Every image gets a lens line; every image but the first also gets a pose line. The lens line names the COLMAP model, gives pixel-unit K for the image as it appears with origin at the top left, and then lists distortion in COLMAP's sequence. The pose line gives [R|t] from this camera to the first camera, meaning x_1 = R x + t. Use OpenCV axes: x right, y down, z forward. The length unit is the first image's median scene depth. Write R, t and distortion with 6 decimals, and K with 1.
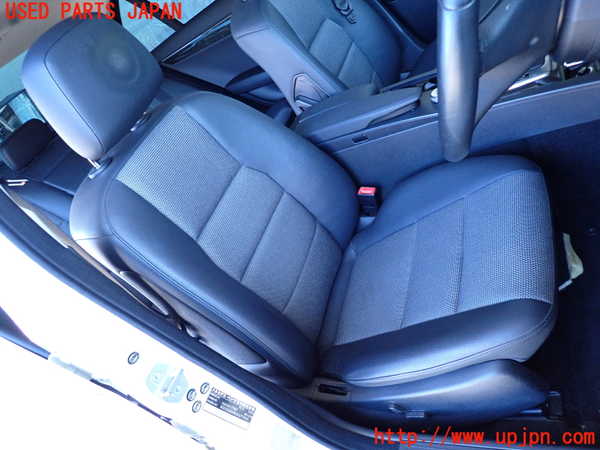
lens RADIAL K [[442.6, 0, 300.0], [0, 442.6, 225.0], [0, 0, 1]] dist [0.043601, -0.085154]
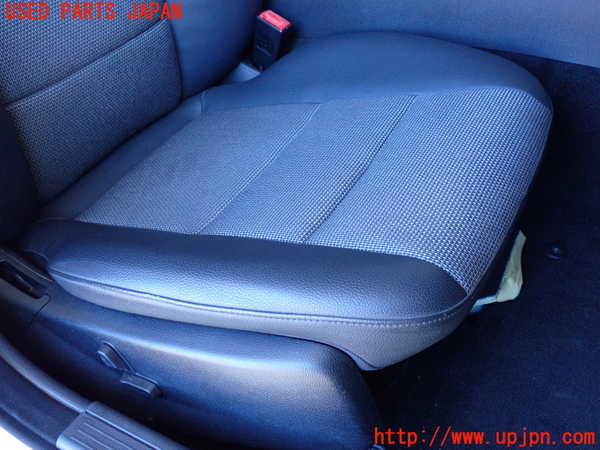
lens RADIAL K [[632.5, 0, 300.0], [0, 632.5, 225.0], [0, 0, 1]] dist [0.009721, 0.015122]
pose [[0.841463, 0.475030, 0.257461, 0.112896], [-0.500312, 0.864954, 0.039288, 0.115487], [-0.204029, -0.161870, 0.965490, 0.223738]]
